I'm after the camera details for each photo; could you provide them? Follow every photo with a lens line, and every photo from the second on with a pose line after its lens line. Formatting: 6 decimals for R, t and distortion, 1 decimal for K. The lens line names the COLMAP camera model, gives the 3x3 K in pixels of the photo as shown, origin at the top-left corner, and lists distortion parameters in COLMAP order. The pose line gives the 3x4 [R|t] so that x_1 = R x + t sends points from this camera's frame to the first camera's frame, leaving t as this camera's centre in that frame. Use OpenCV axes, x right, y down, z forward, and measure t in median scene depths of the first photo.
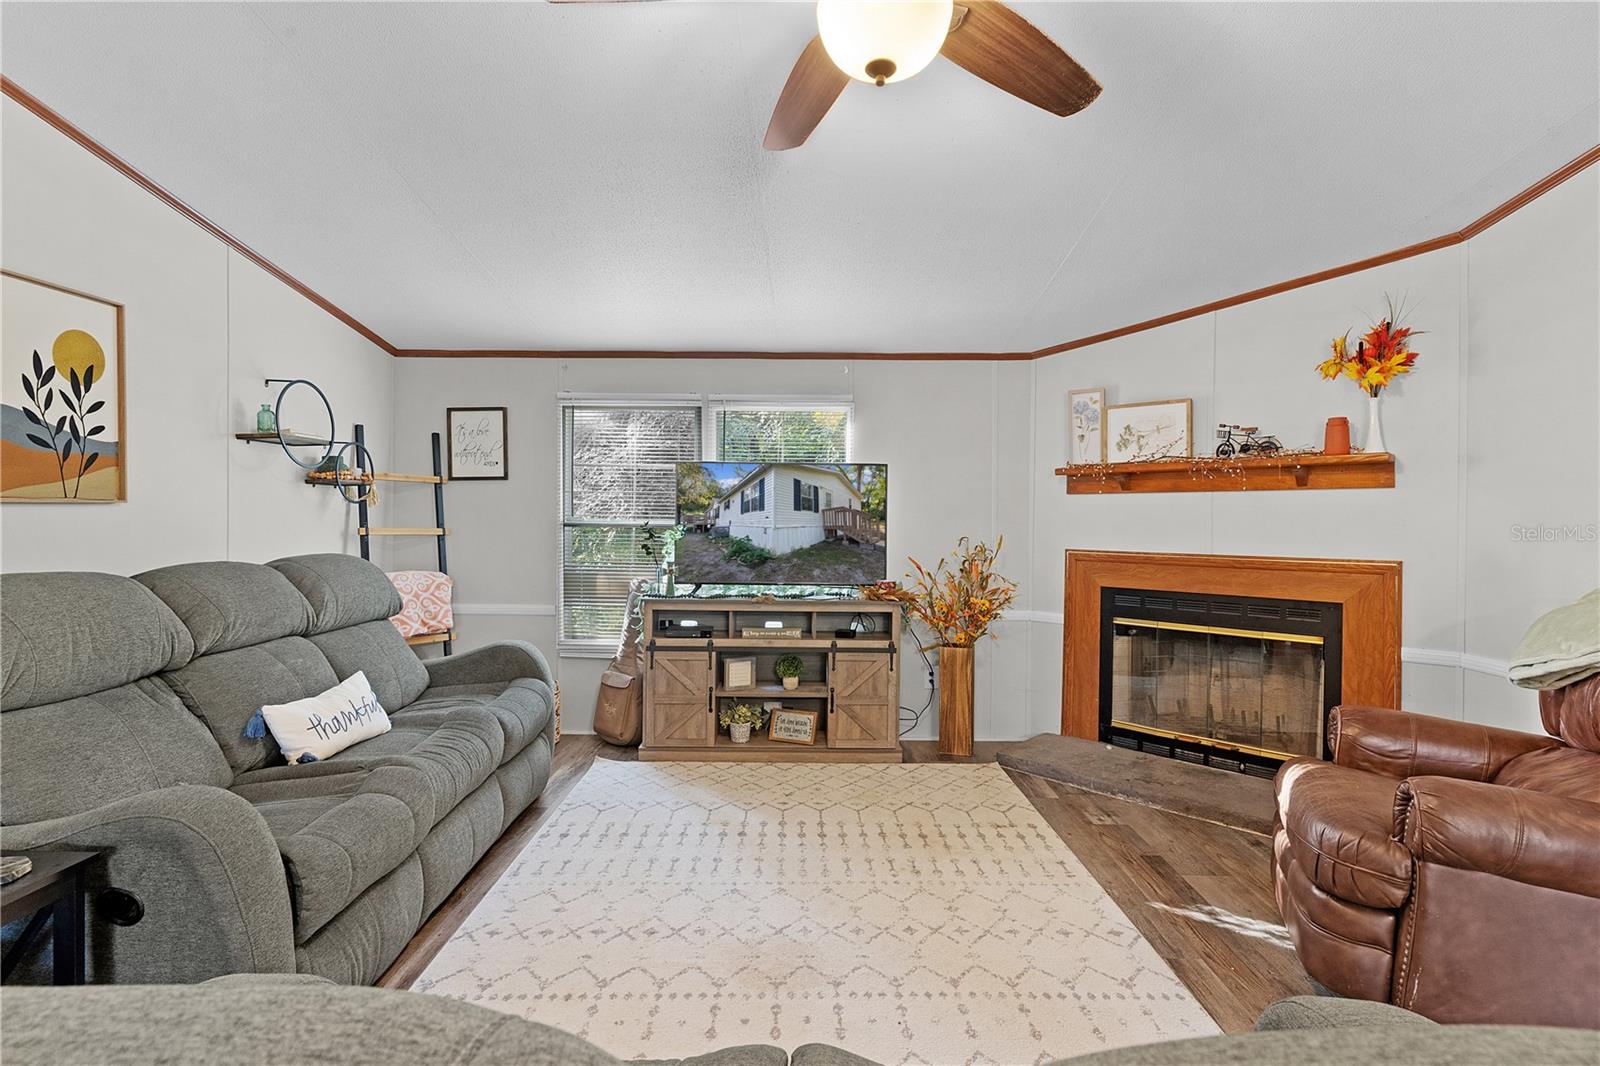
lens RADIAL K [[768.1, 0, 798.2], [0, 768.1, 523.6], [0, 0, 1]] dist [-0.000932, -0.000226]
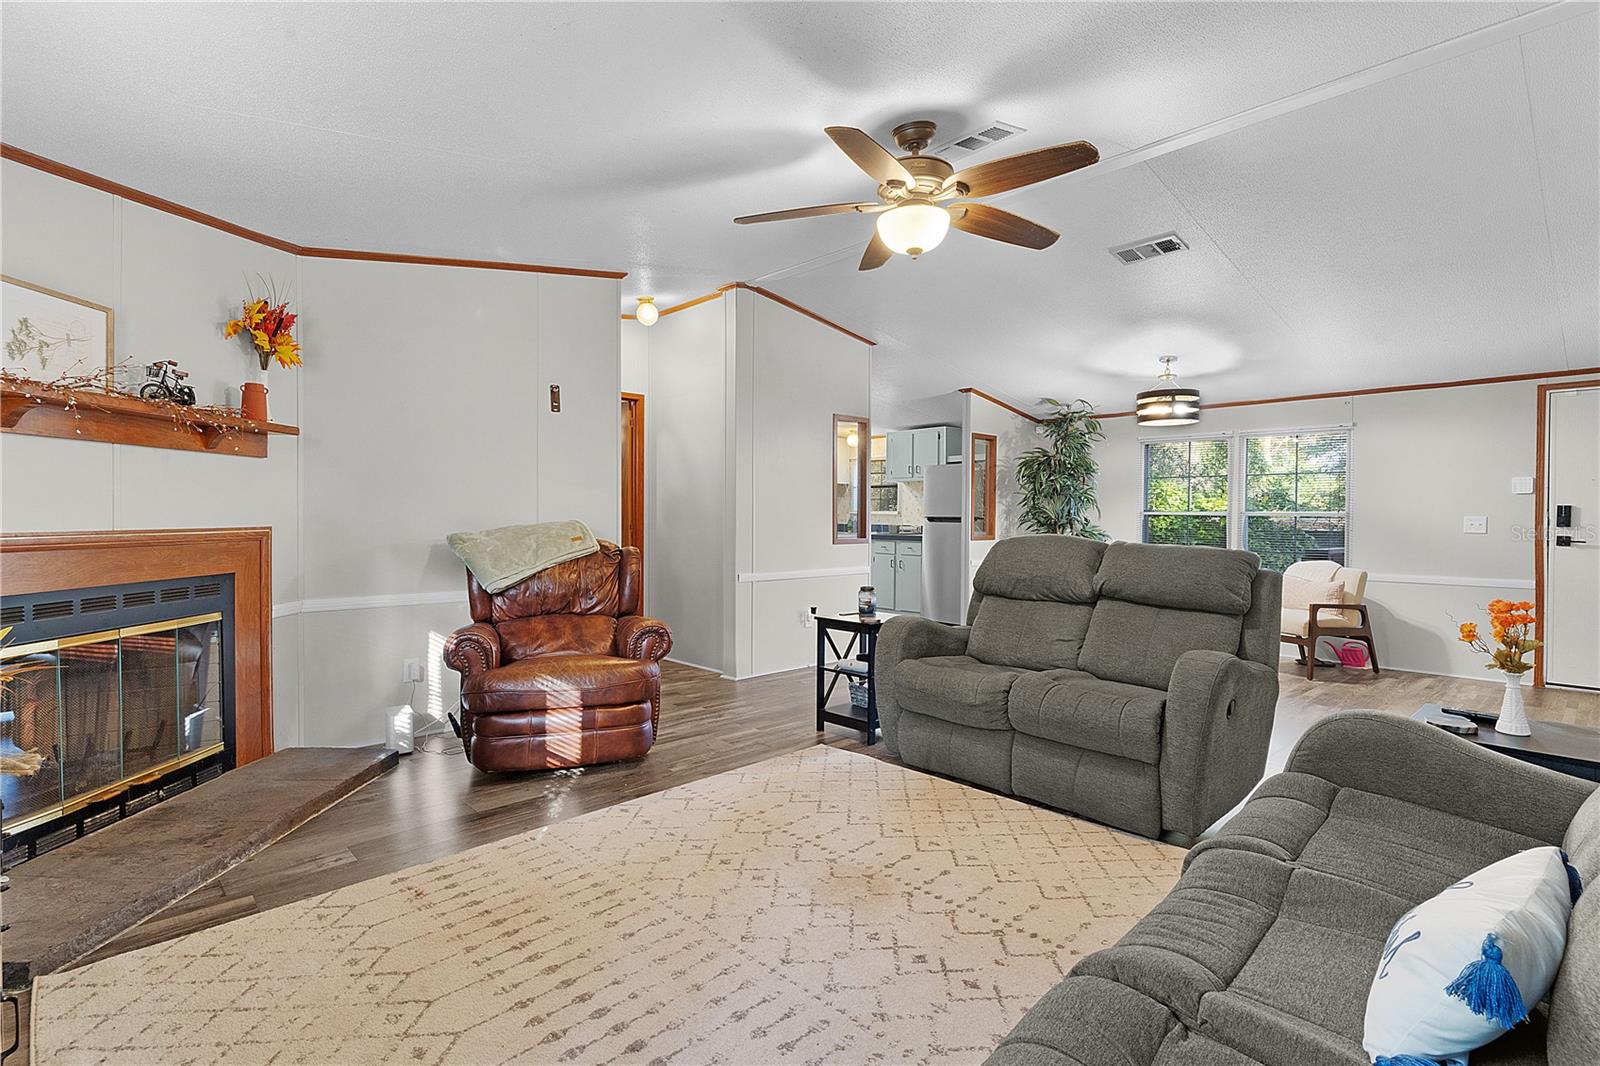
lens RADIAL K [[768.1, 0, 798.2], [0, 768.1, 523.6], [0, 0, 1]] dist [-0.000932, -0.000226]
pose [[-0.699650, -0.020655, 0.714188, -0.407708], [-0.006555, 0.999726, 0.022492, 0.012172], [-0.714456, 0.011055, -0.699593, 0.981099]]
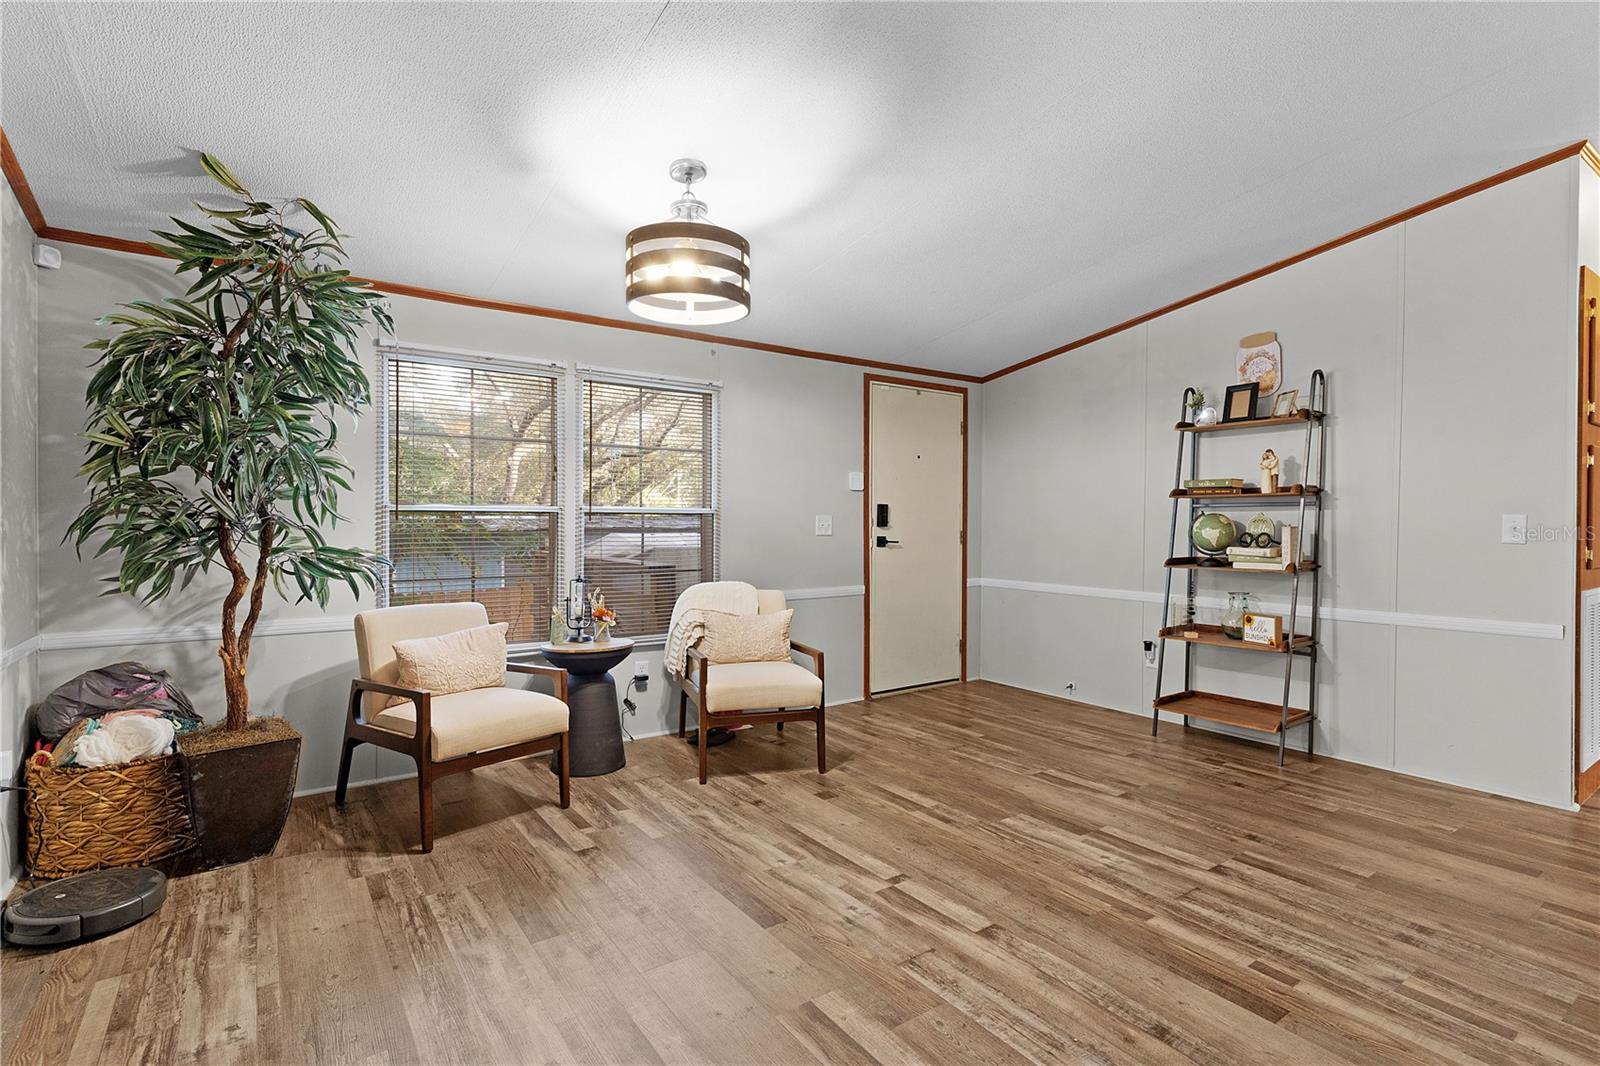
lens RADIAL K [[772.3, 0, 798.5], [0, 772.3, 526.9], [0, 0, 1]] dist [-0.001300, 0.000337]
pose [[-0.805874, -0.007723, -0.592037, 0.483392], [-0.016363, 0.999824, 0.009230, 0.029830], [0.591861, 0.017126, -0.805858, 0.040179]]
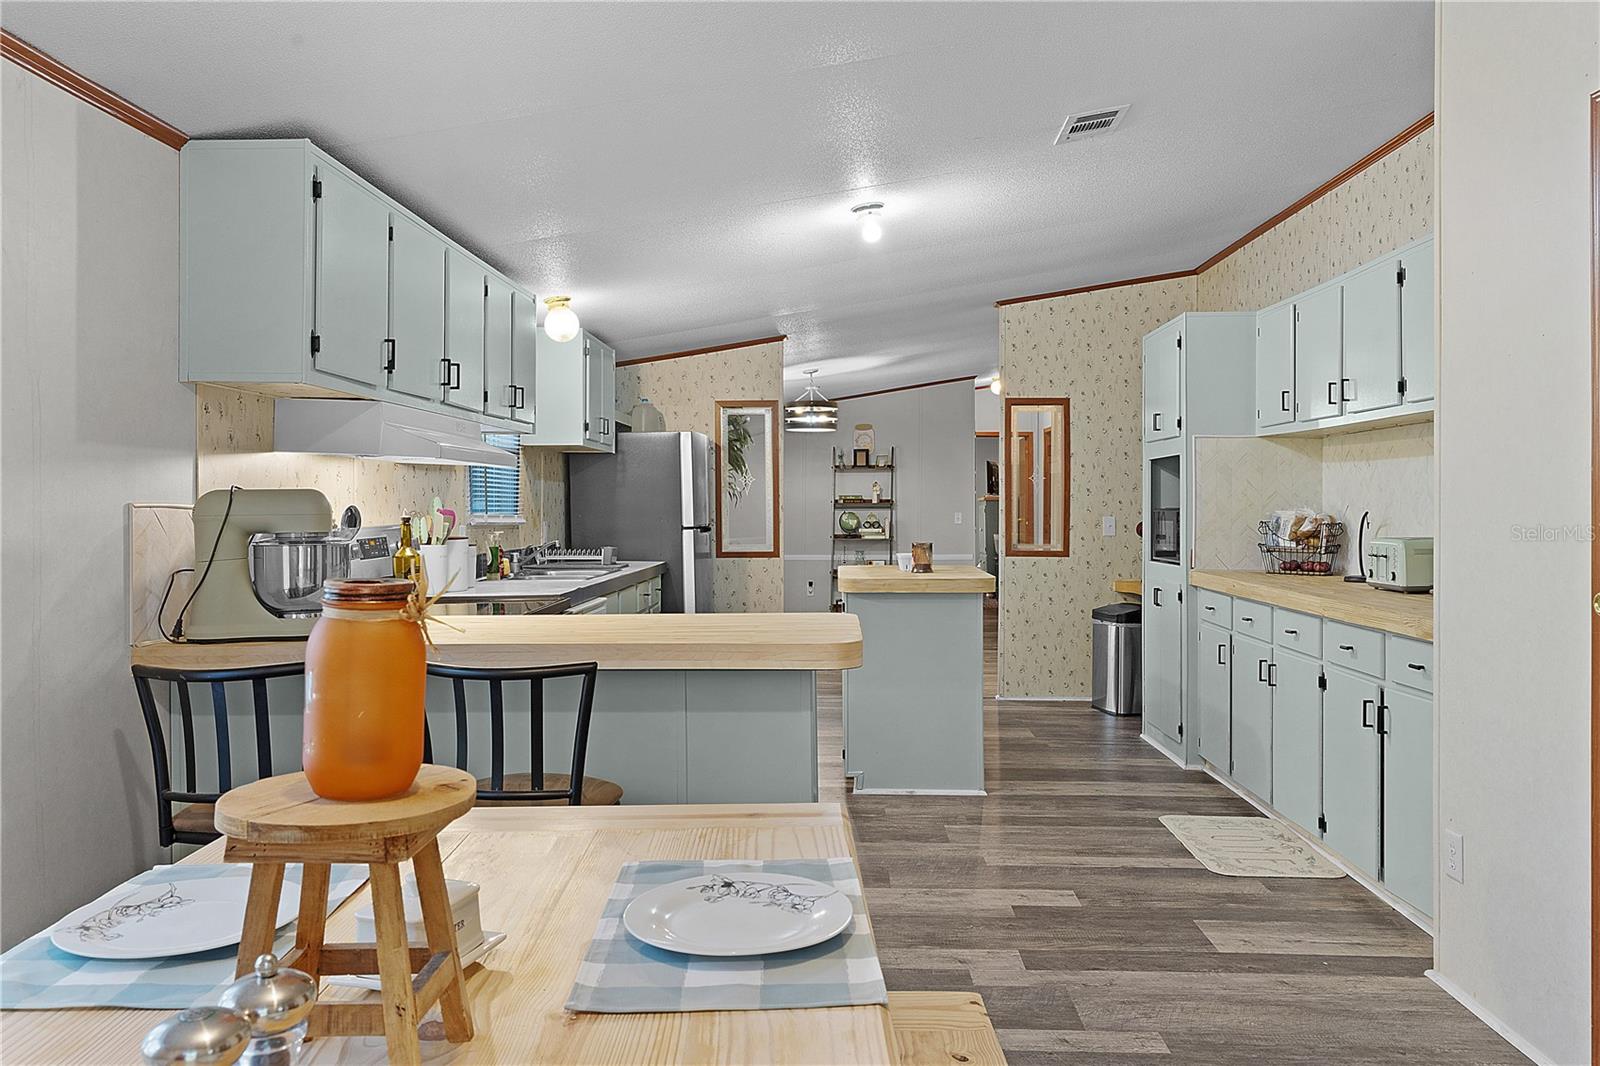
lens RADIAL K [[1177.6, 0, 803.3], [0, 1177.6, 513.4], [0, 0, 1]] dist [0.001905, 0.002414]
pose [[-0.009238, -0.003370, -0.999952, 2.594031], [-0.008473, 0.999959, -0.003292, 0.026811], [0.999921, 0.008442, -0.009266, -0.564712]]
